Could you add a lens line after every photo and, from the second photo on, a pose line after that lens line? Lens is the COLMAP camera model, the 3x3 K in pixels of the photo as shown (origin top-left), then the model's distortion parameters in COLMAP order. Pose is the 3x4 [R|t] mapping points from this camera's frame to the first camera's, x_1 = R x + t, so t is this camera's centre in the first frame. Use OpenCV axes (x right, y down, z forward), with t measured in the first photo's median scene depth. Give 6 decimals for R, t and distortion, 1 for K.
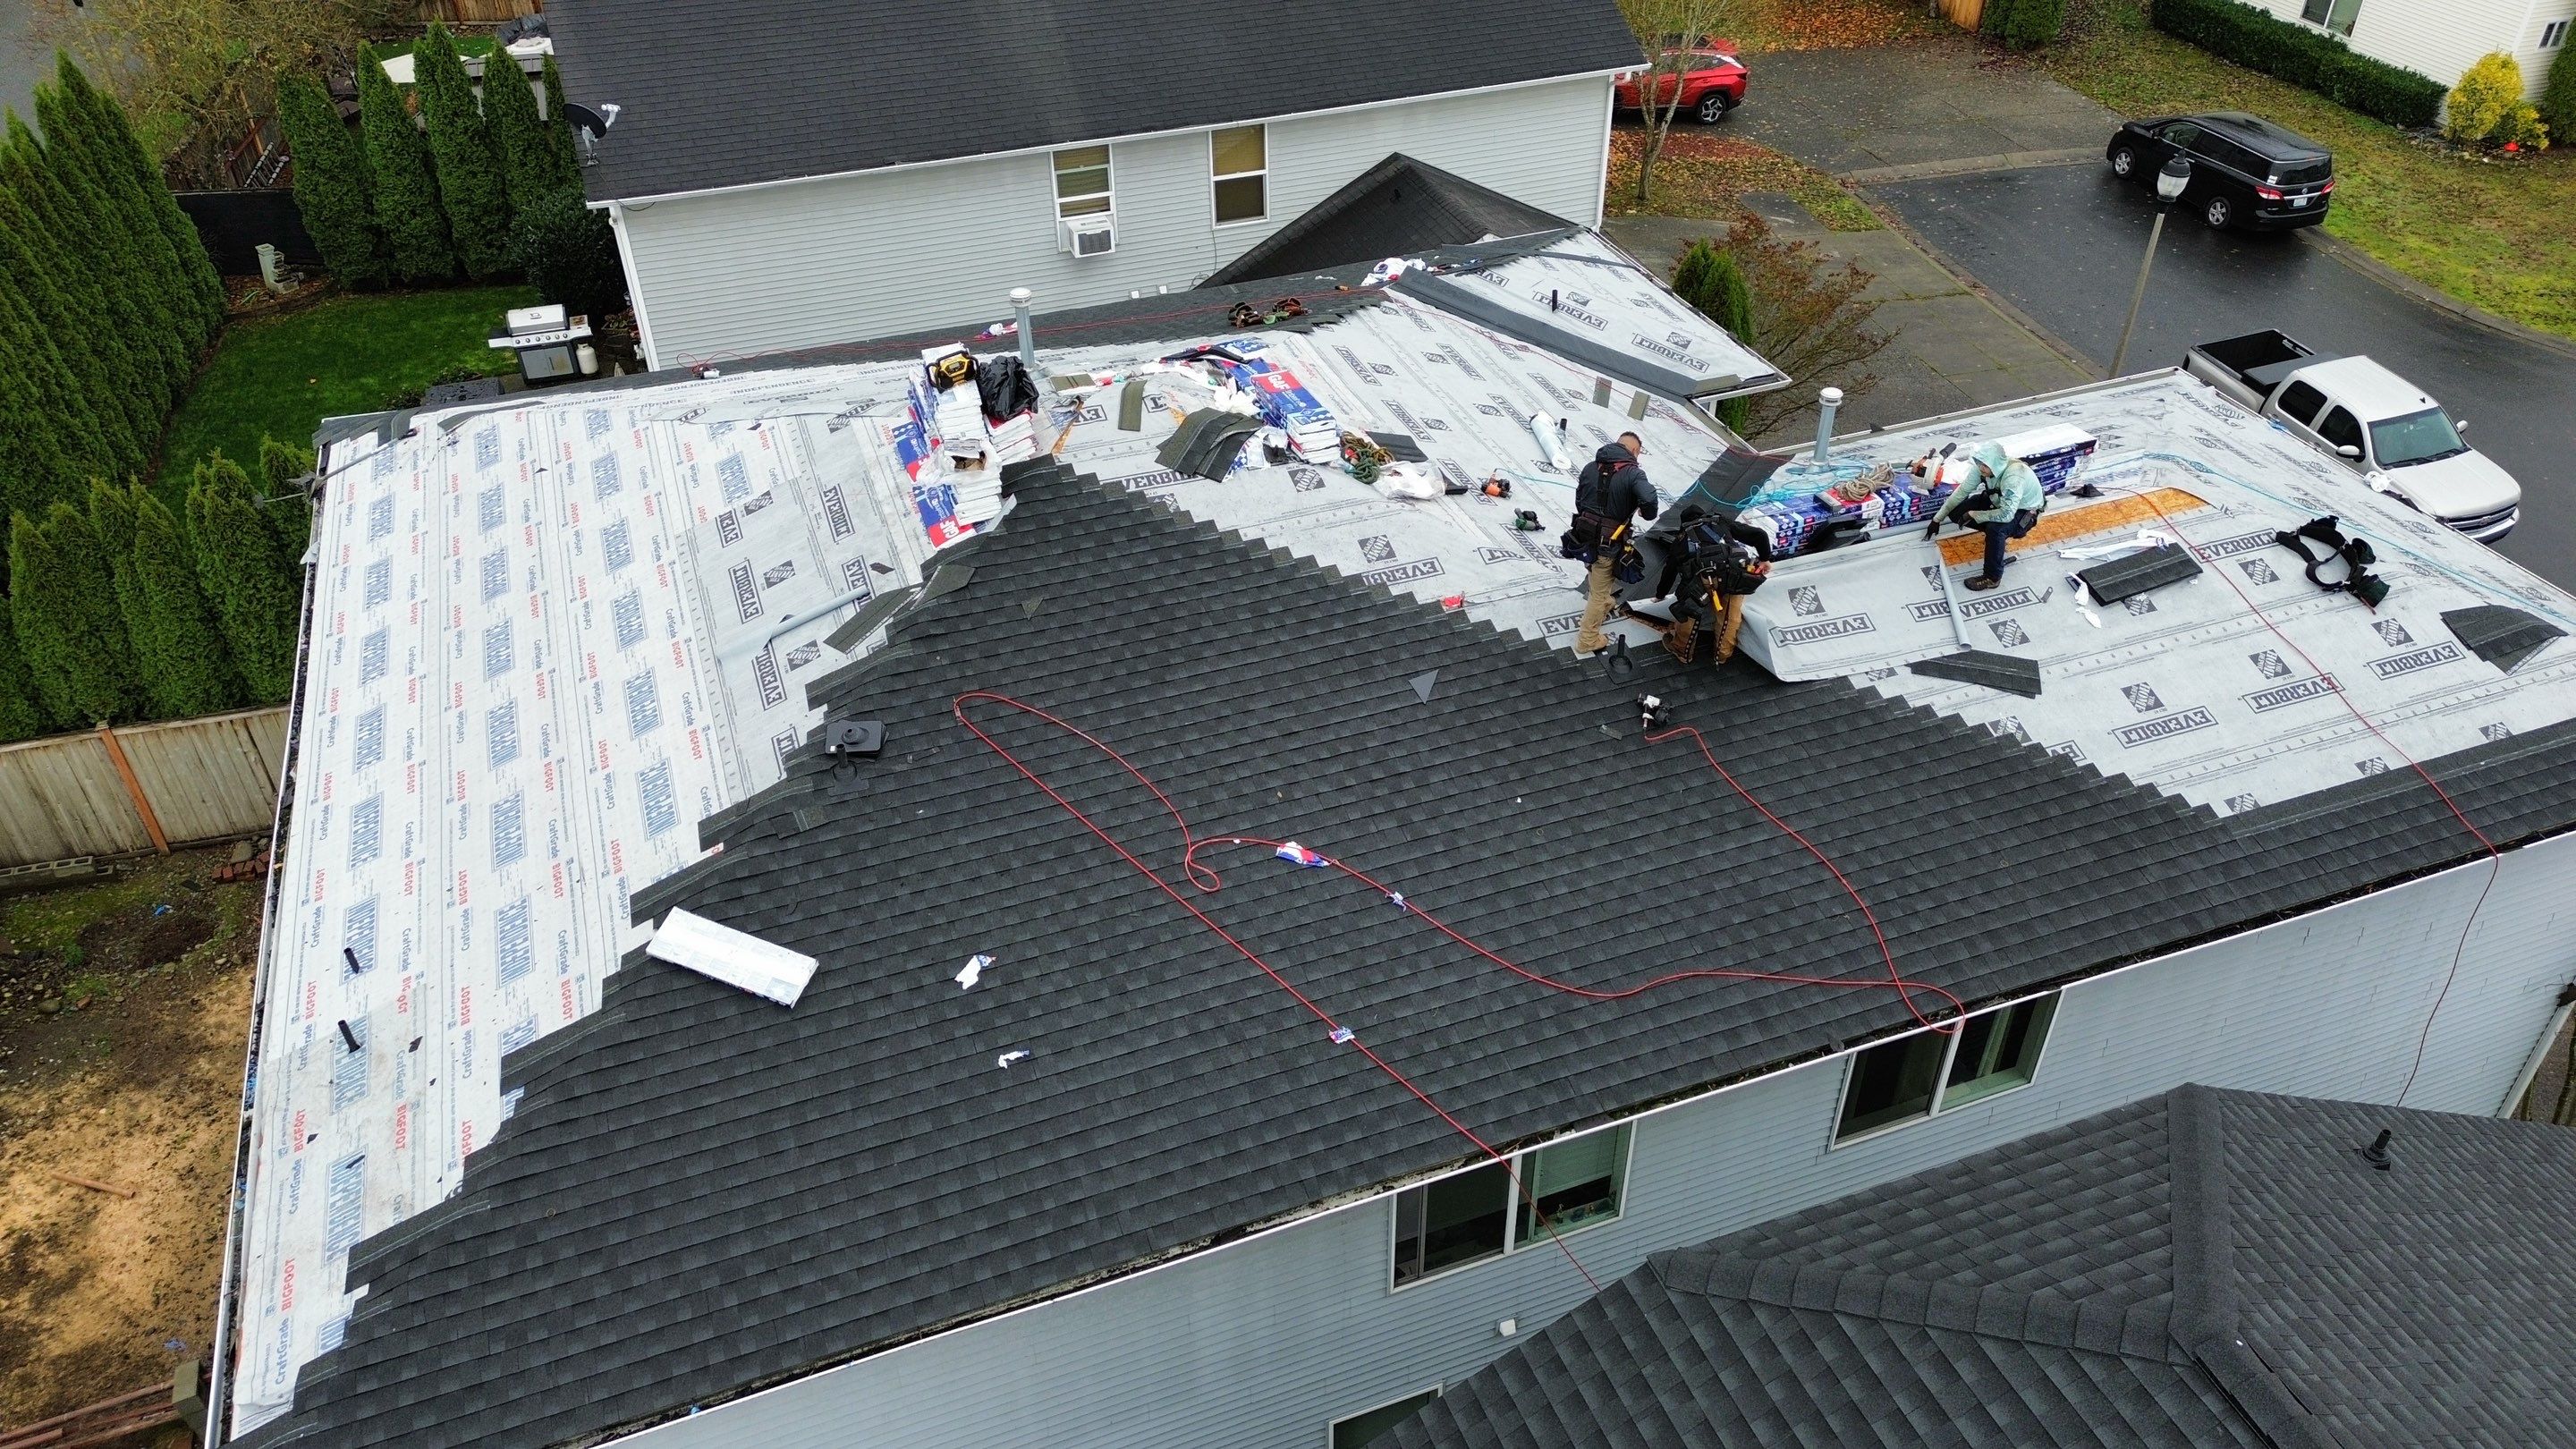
lens RADIAL K [[1816.4, 0, 1288.0], [0, 1816.4, 724.5], [0, 0, 1]] dist [0.079675, -0.072124]
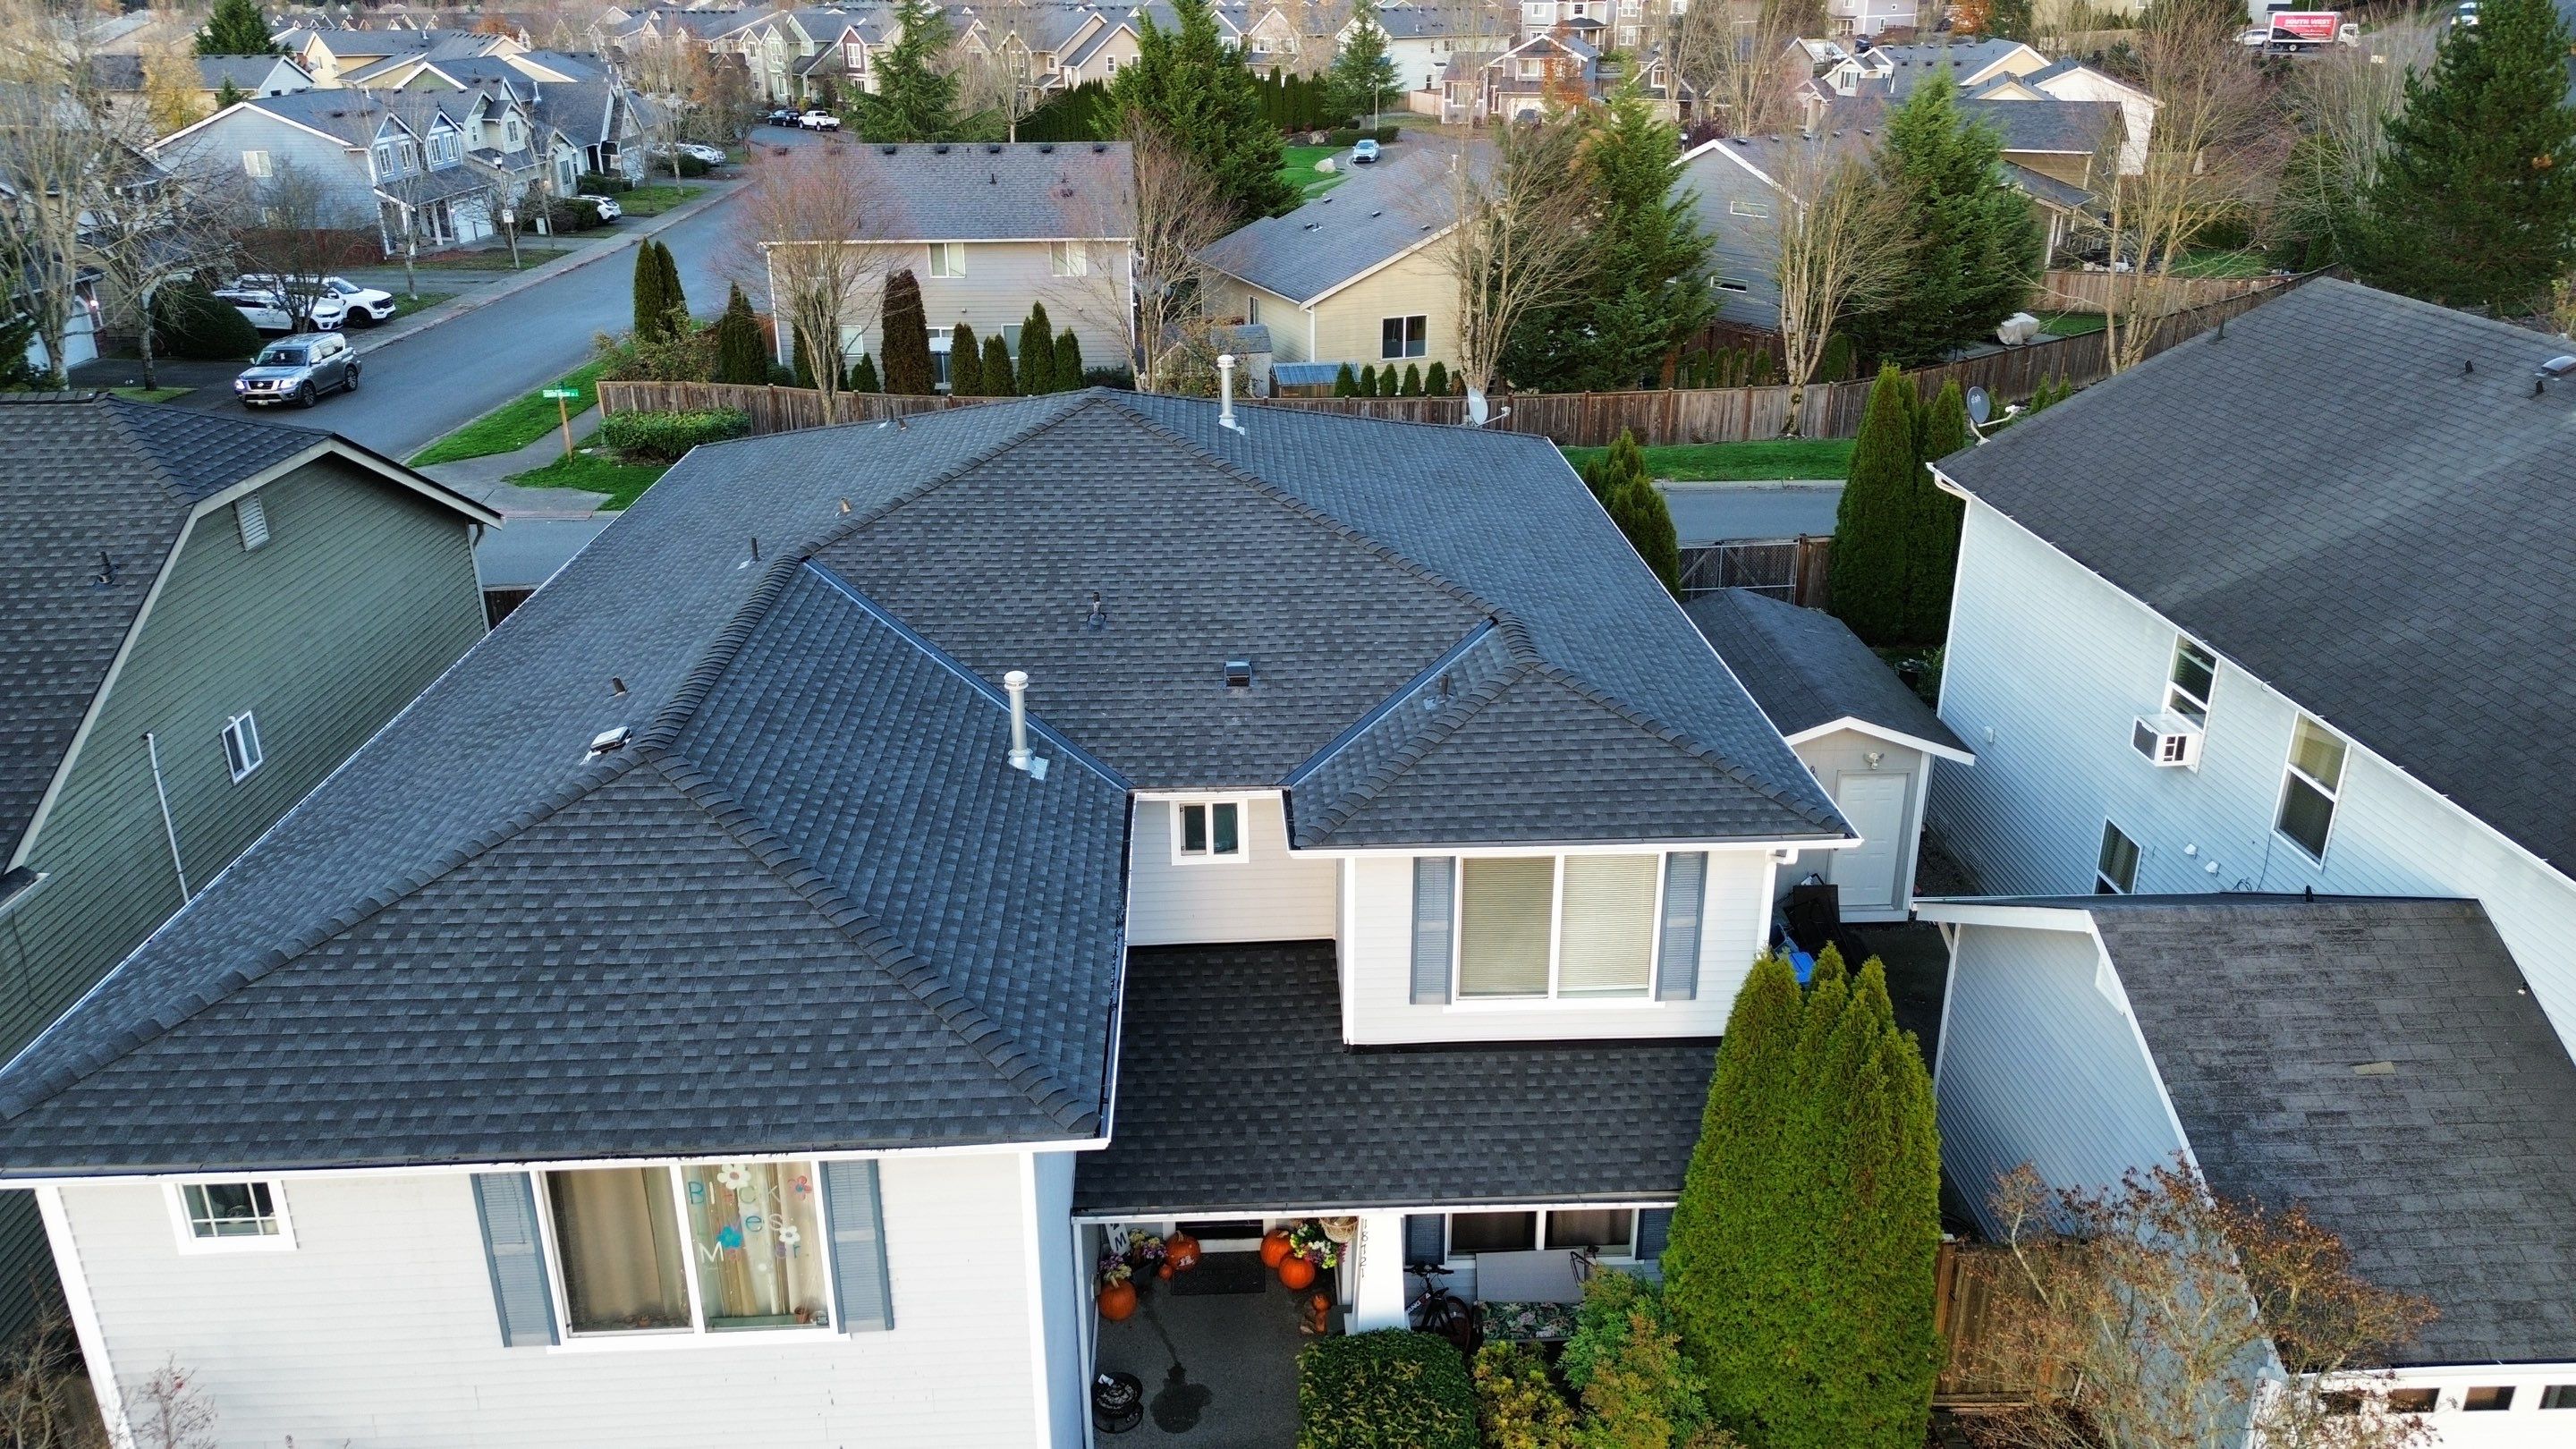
lens RADIAL K [[1816.4, 0, 1288.0], [0, 1816.4, 724.5], [0, 0, 1]] dist [0.079675, -0.072124]
pose [[-0.308133, 0.365467, -0.878344, 0.842419], [-0.564087, 0.673273, 0.478027, -0.535061], [0.766068, 0.642758, -0.001302, 0.884359]]
